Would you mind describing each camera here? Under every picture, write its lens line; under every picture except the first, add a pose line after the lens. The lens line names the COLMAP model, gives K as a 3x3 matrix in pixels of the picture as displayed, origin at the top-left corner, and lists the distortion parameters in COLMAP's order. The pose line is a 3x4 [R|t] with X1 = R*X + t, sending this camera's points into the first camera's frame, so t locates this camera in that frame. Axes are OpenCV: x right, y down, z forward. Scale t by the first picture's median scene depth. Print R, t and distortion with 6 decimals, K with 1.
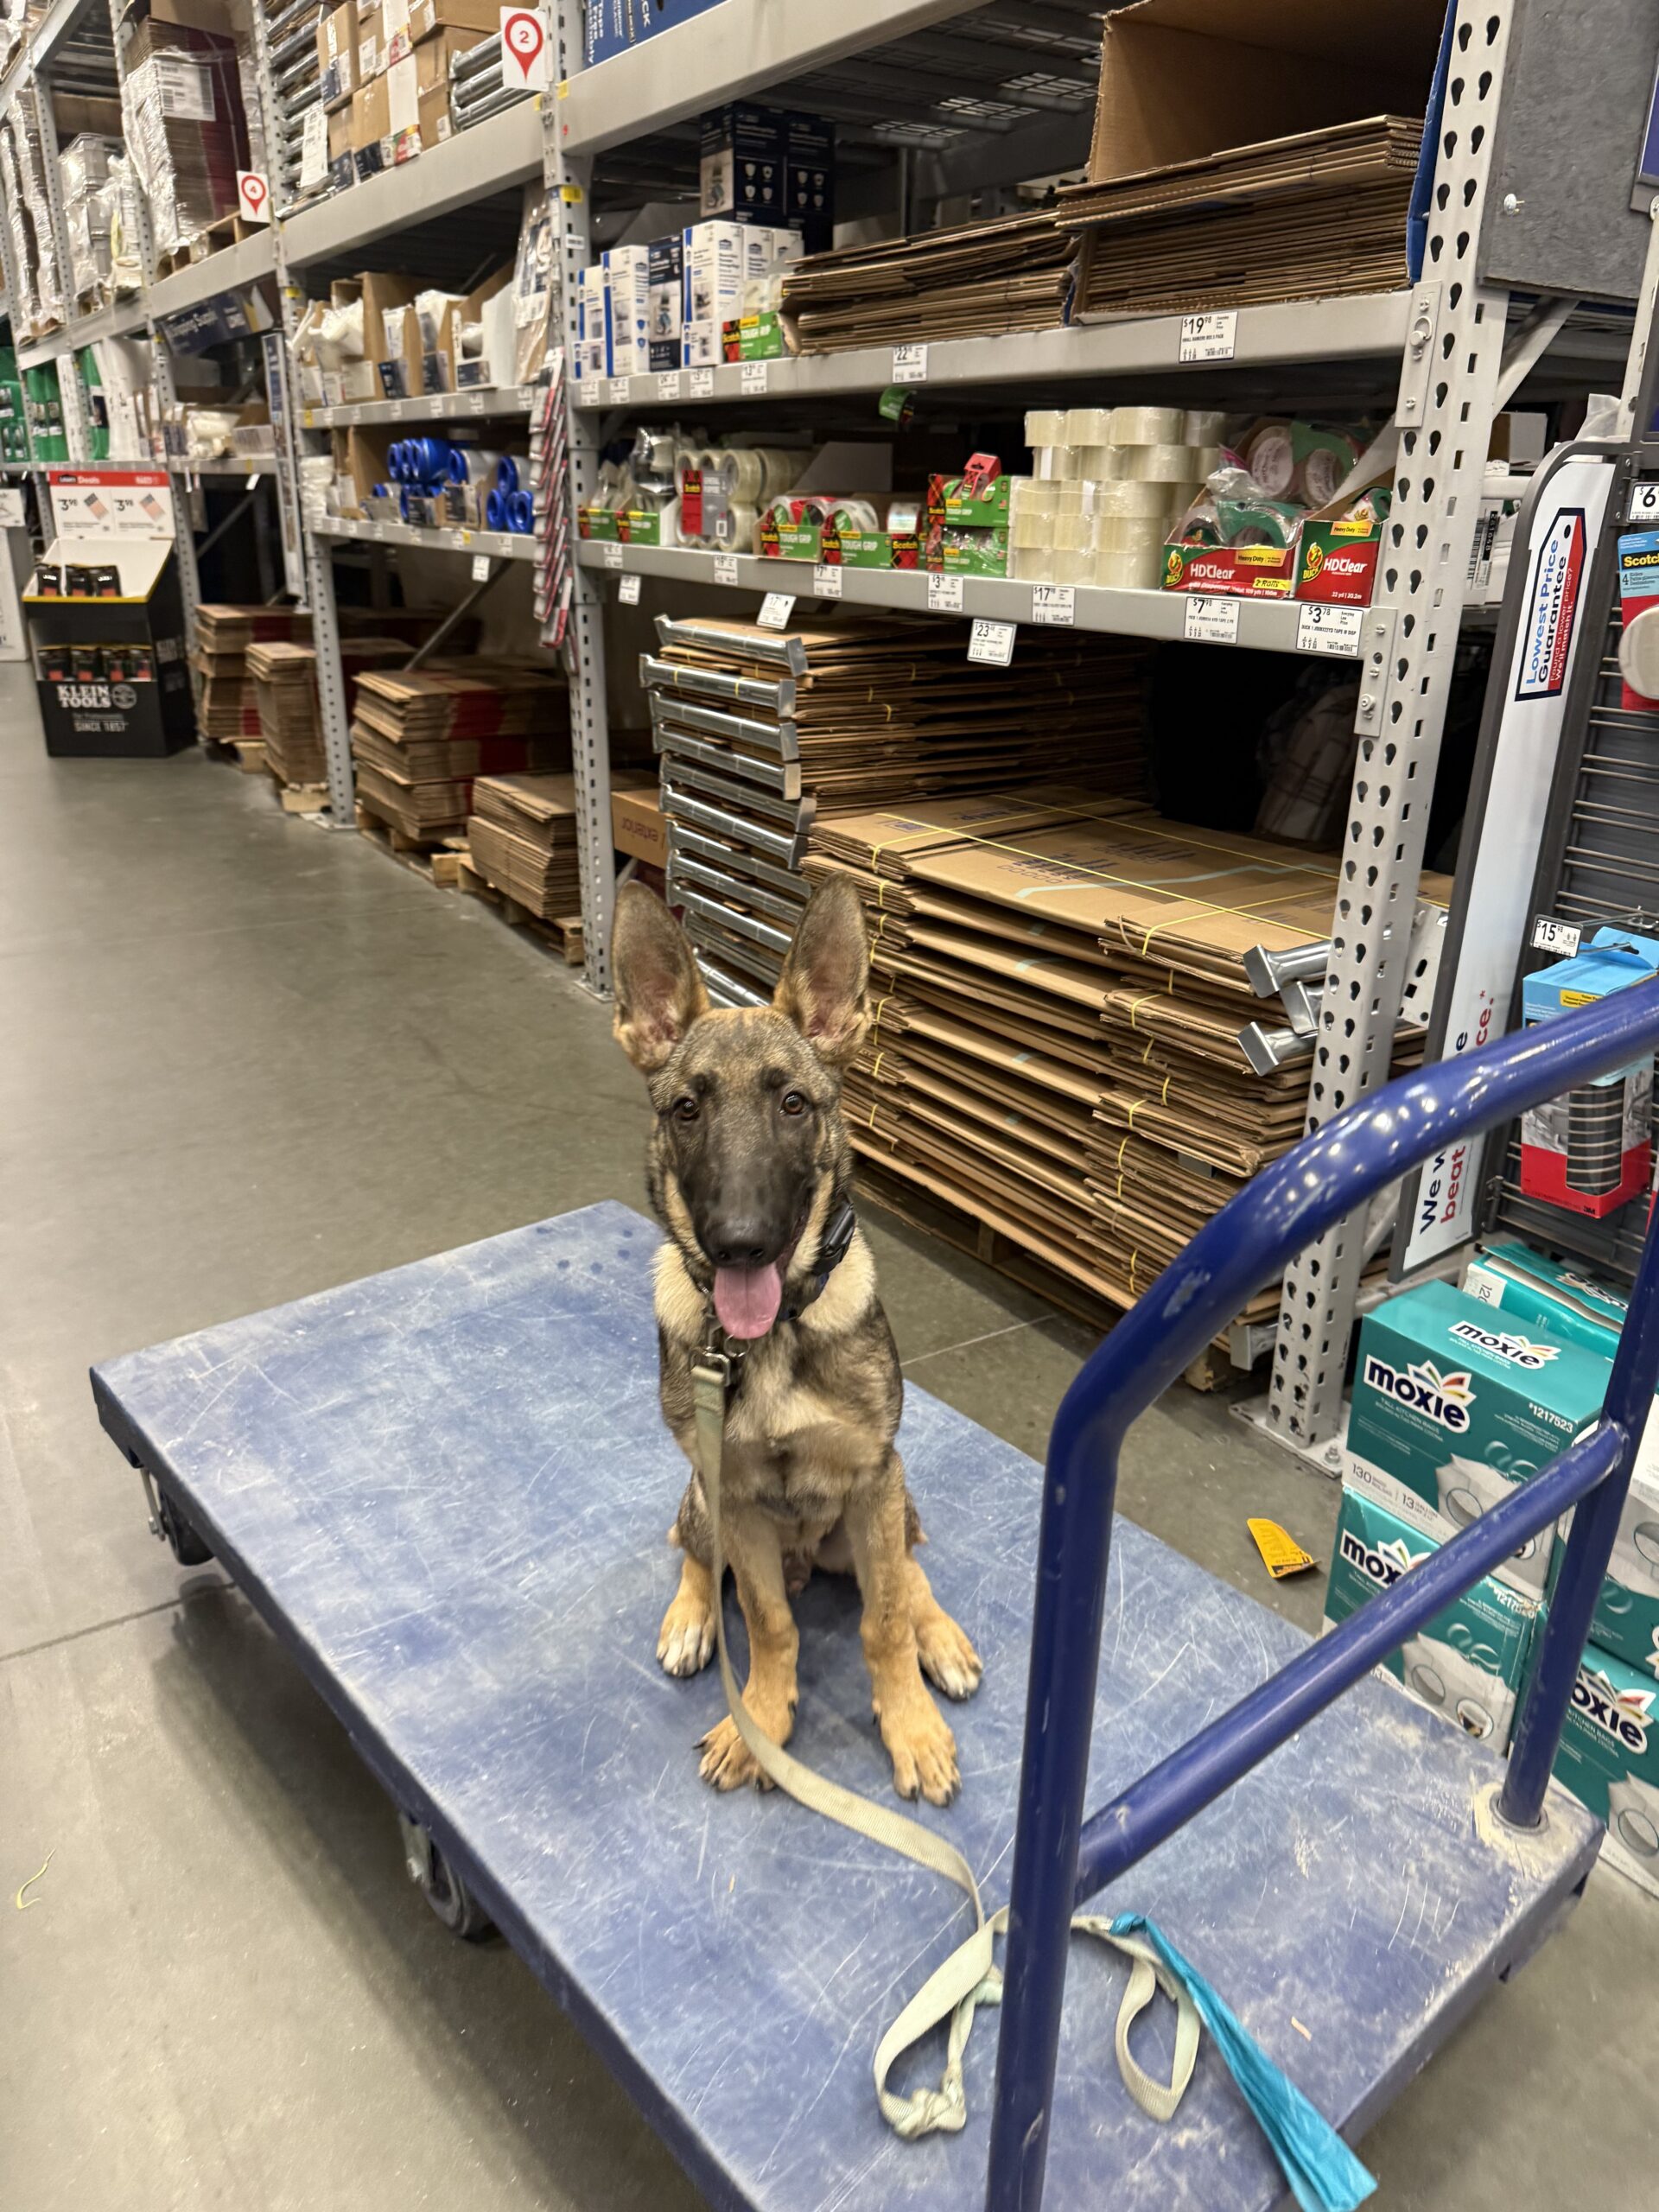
lens RADIAL K [[1529.3, 0, 834.4], [0, 1529.3, 1074.7], [0, 0, 1]] dist [0.010160, -0.022400]
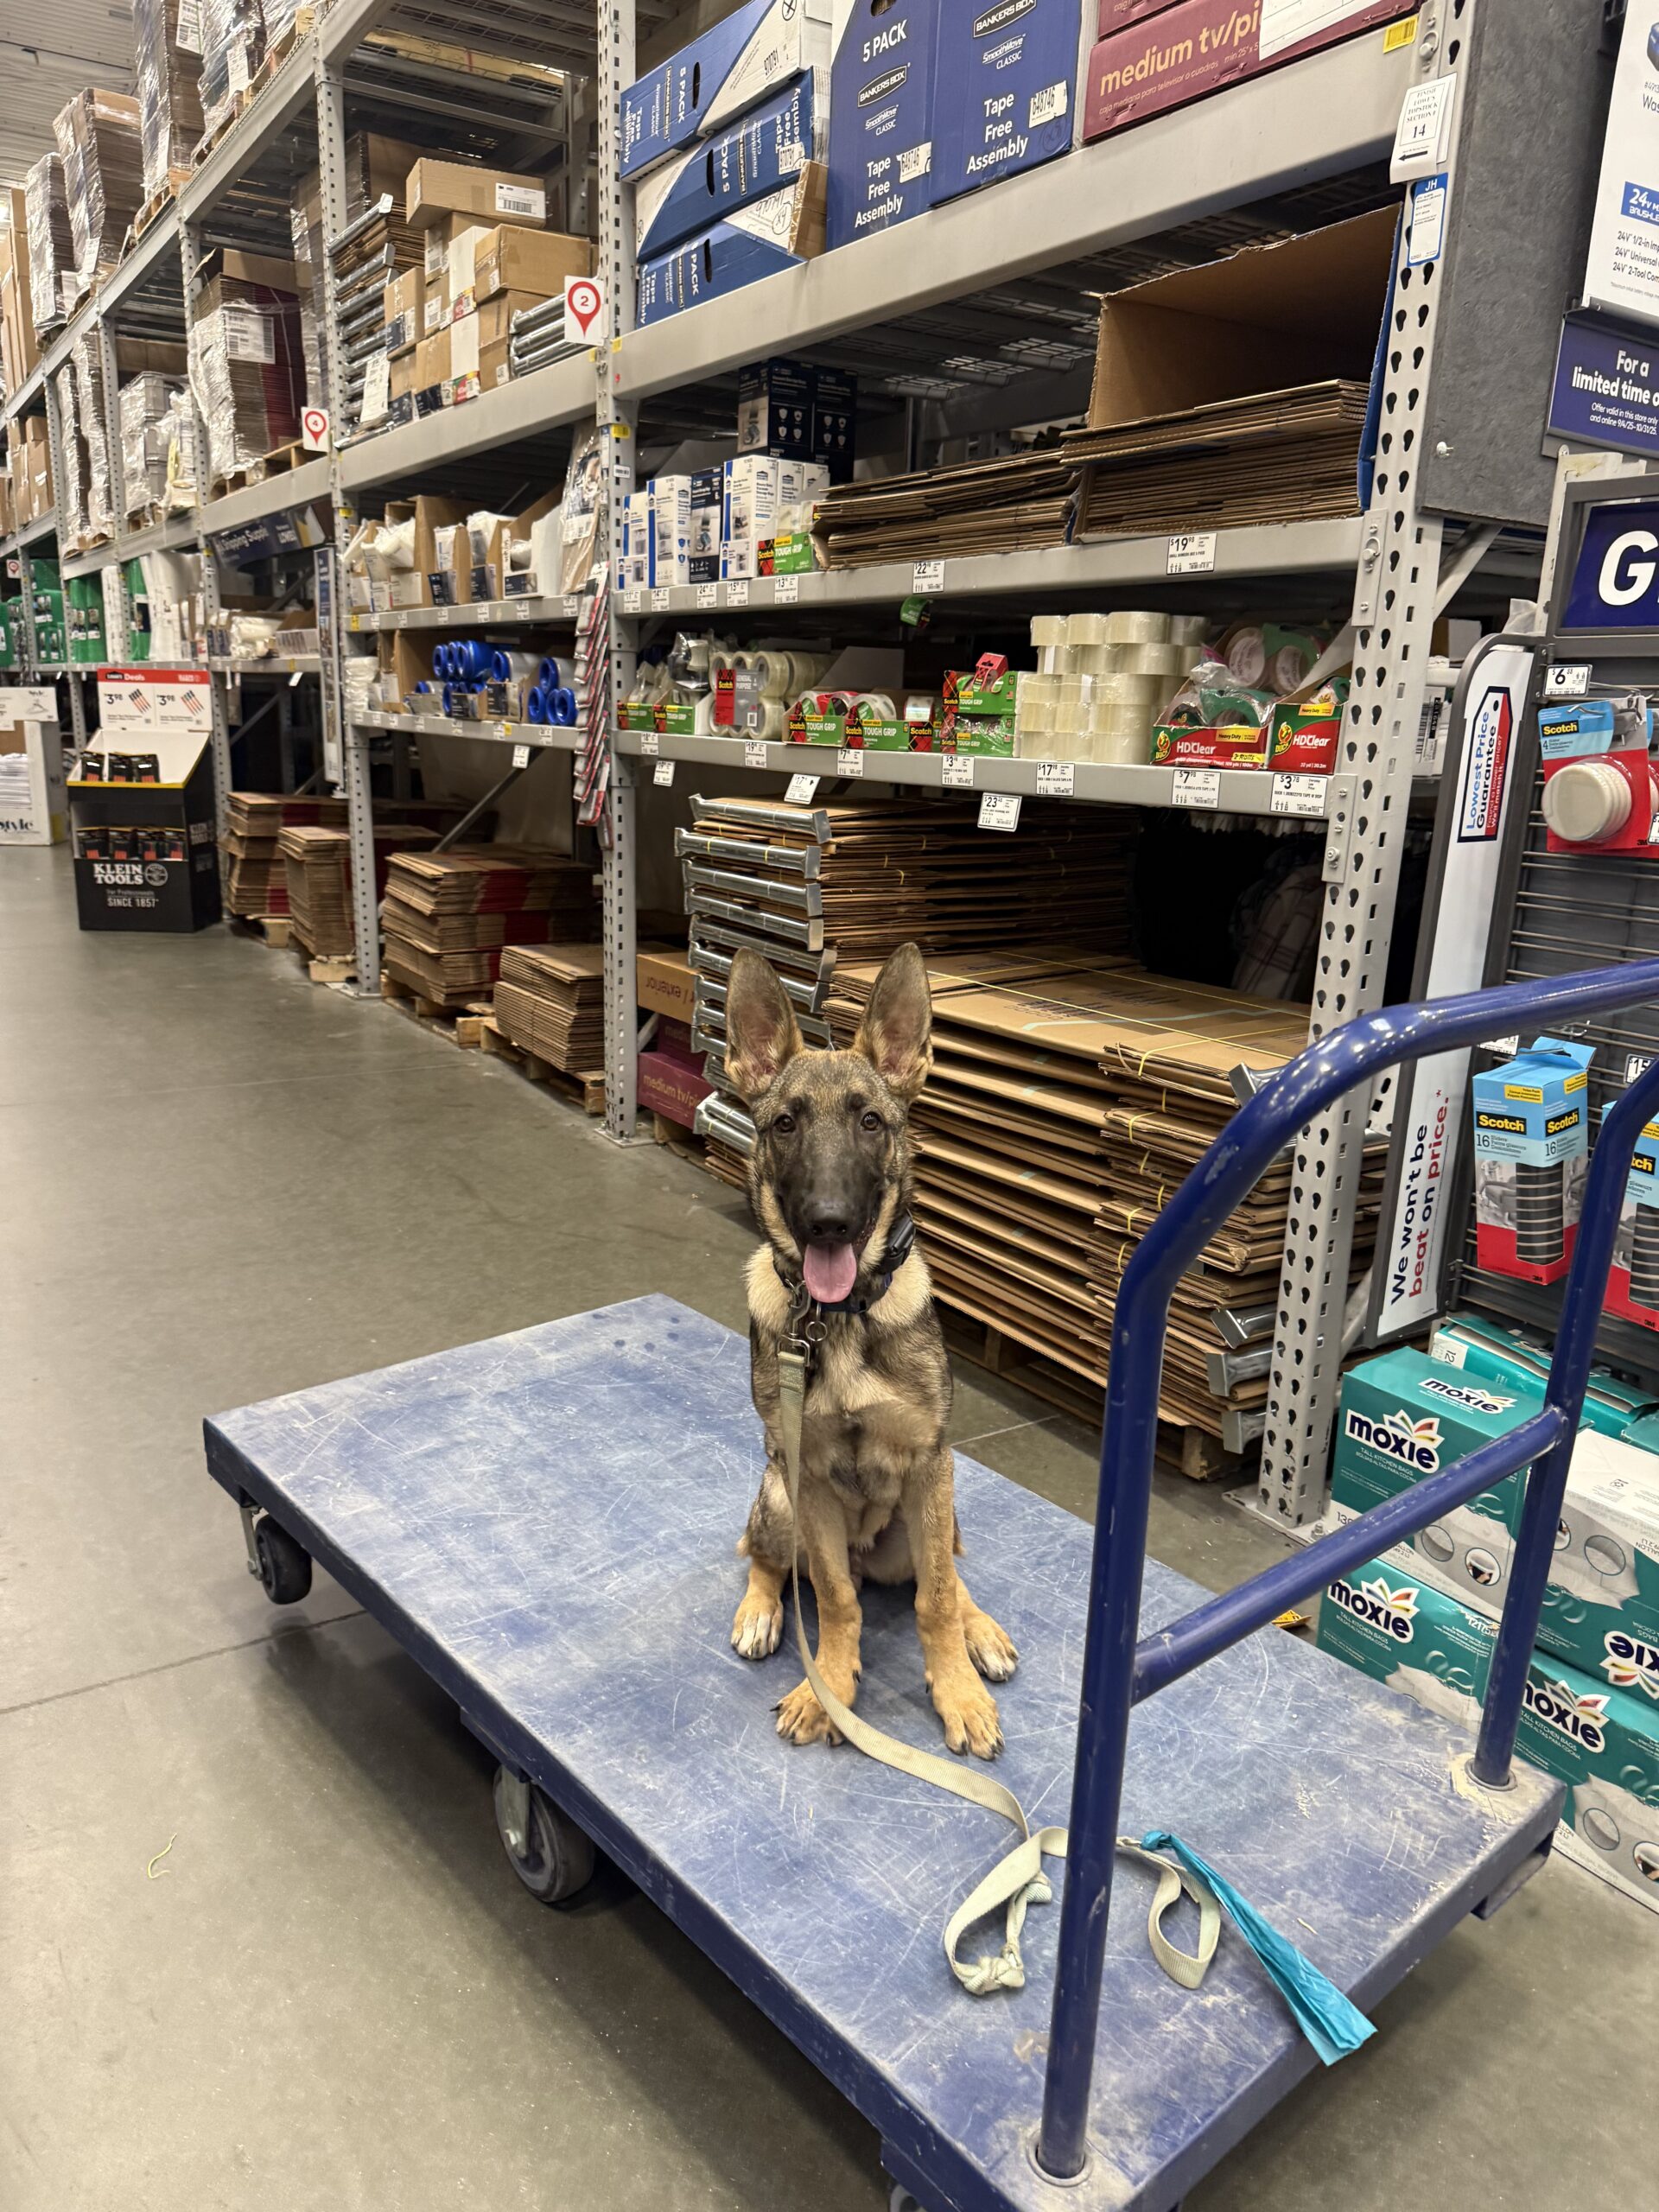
lens RADIAL K [[1529.3, 0, 808.4], [0, 1529.3, 1105.6], [0, 0, 1]] dist [0.010160, -0.022400]
pose [[0.999895, 0.014313, 0.002320, -0.044851], [-0.013969, 0.993784, -0.110445, 0.071014], [-0.003886, 0.110401, 0.993880, -0.118051]]
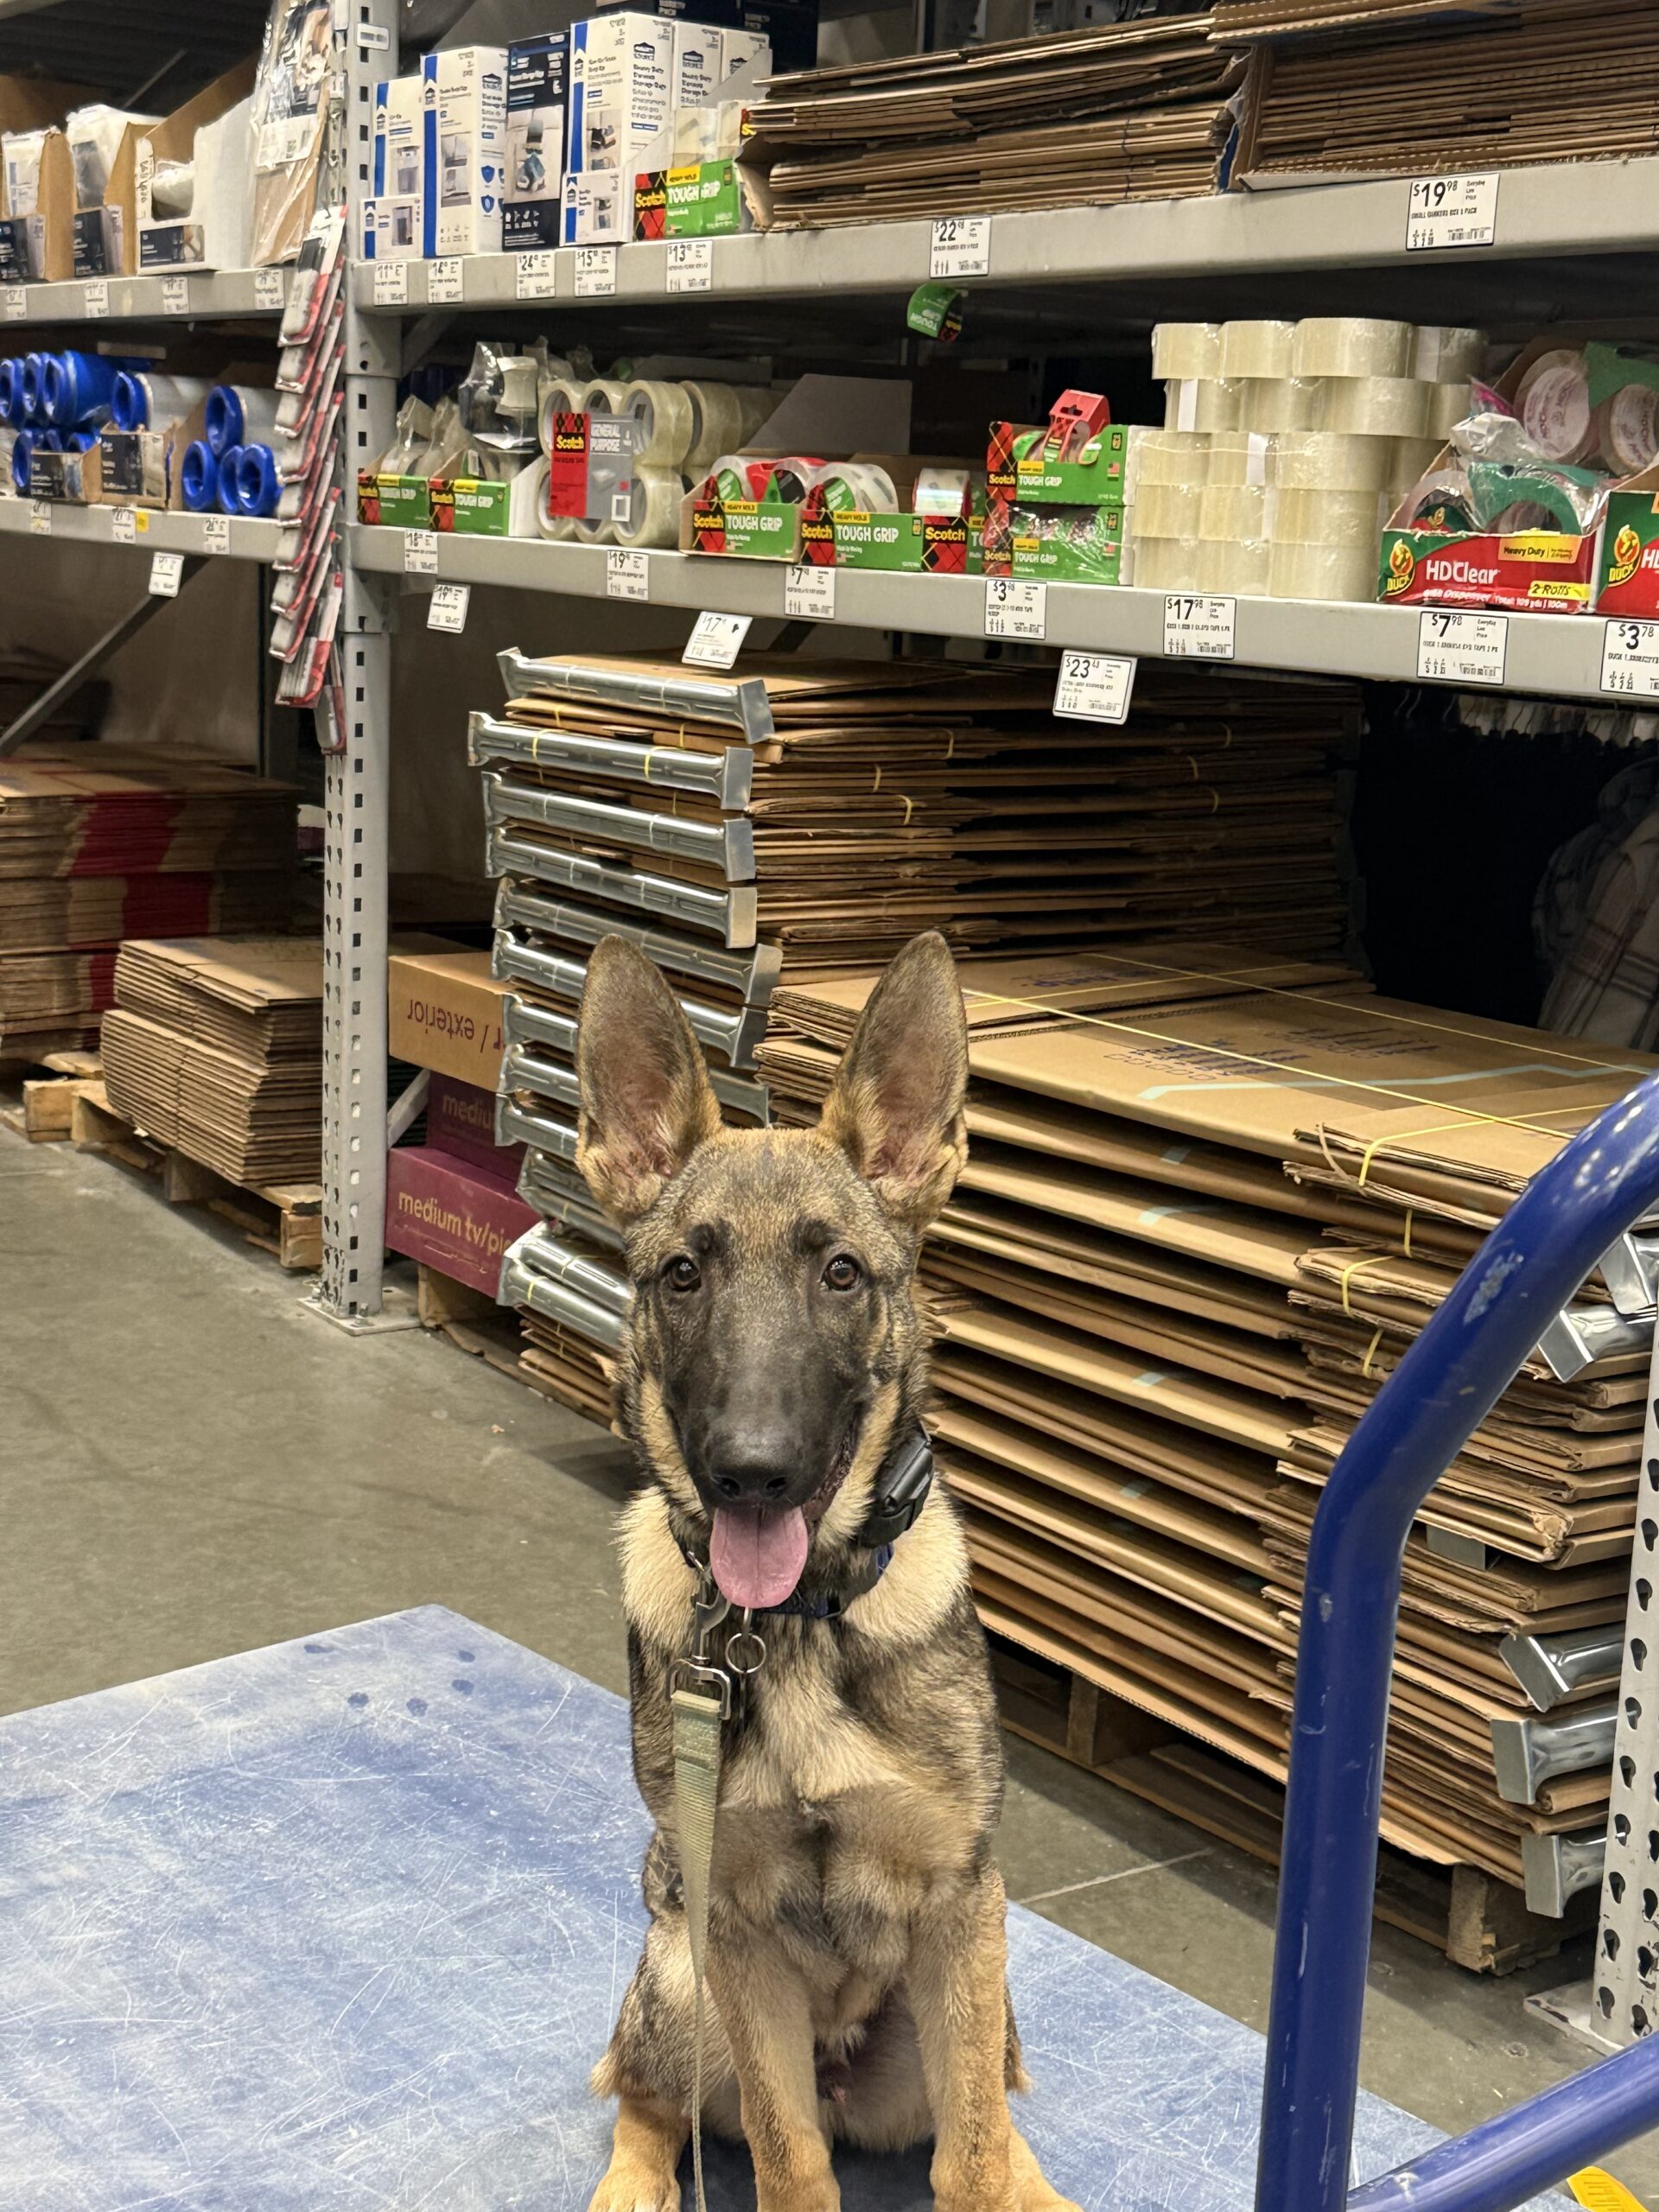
lens RADIAL K [[3056.1, 0, 812.3], [0, 3056.1, 1079.7], [0, 0, 1]] dist [0.021159, 0.000000]
pose [[0.999148, 0.022447, 0.034641, -0.052116], [-0.016050, 0.984439, -0.174991, 0.090797], [-0.038030, 0.174286, 0.983960, -0.163299]]
